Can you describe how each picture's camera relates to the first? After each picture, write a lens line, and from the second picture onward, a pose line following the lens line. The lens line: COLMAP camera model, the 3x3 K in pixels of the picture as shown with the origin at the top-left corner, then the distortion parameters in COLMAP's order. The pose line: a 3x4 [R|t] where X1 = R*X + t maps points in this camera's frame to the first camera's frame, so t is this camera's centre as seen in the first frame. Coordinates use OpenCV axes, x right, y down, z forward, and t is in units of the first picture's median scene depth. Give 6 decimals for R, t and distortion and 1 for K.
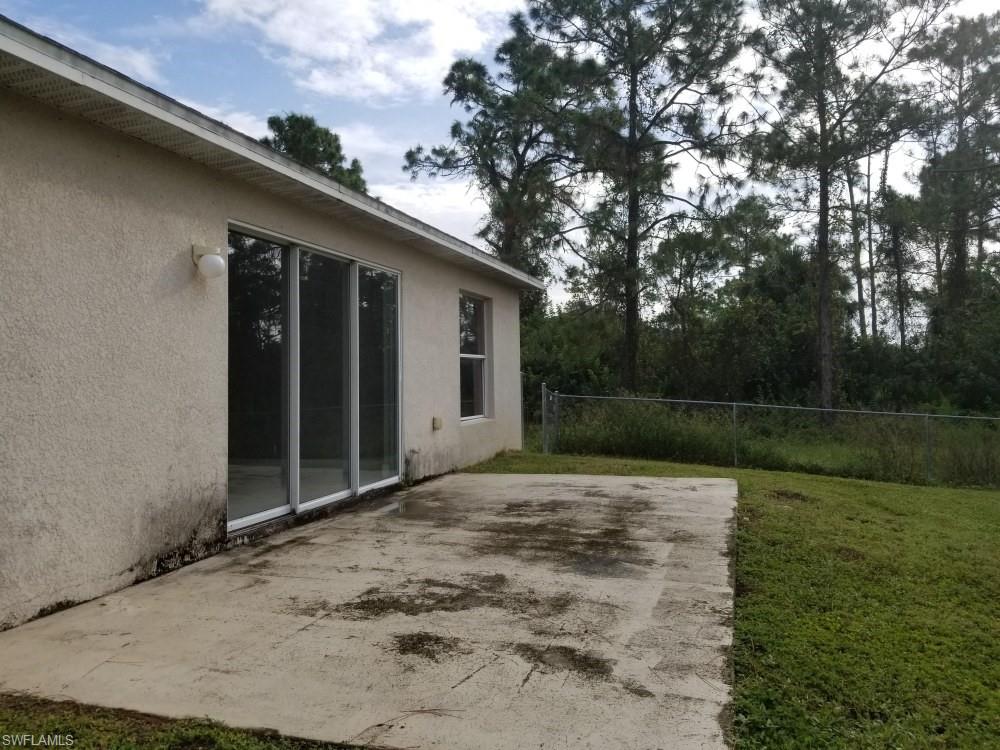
lens RADIAL K [[775.2, 0, 499.2], [0, 775.2, 350.9], [0, 0, 1]] dist [0.115197, -0.143889]
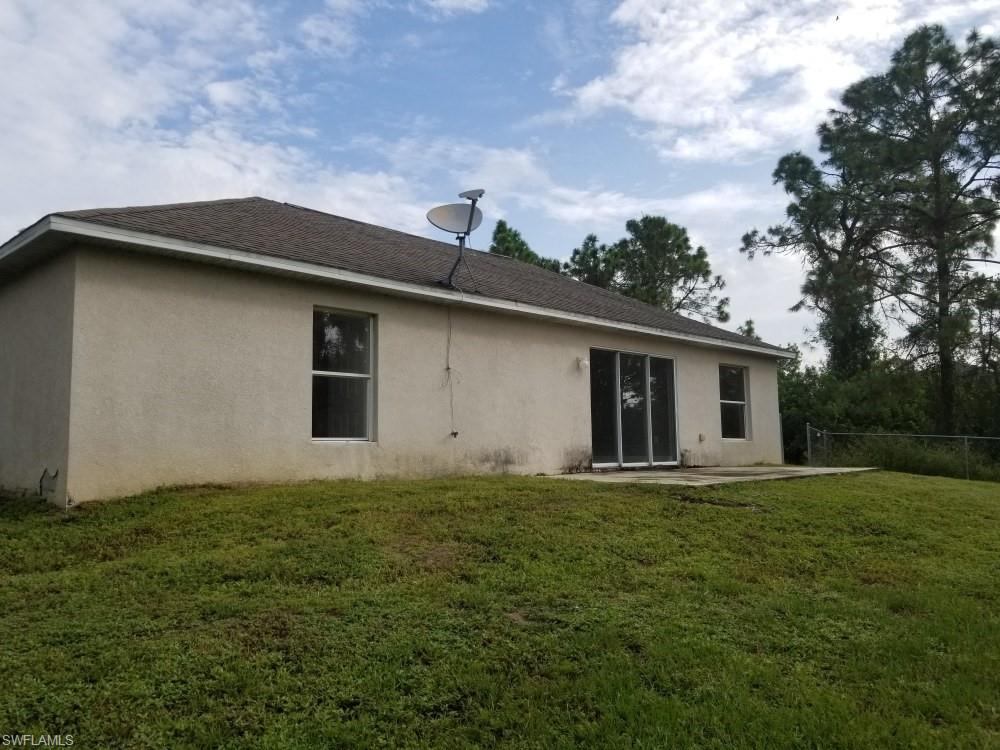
lens RADIAL K [[784.0, 0, 484.4], [0, 784.0, 373.9], [0, 0, 1]] dist [0.100224, -0.145358]
pose [[0.886439, -0.039564, -0.461152, 0.079201], [0.014048, 0.998181, -0.058633, 0.011108], [0.462633, 0.045496, 0.885382, -0.213200]]
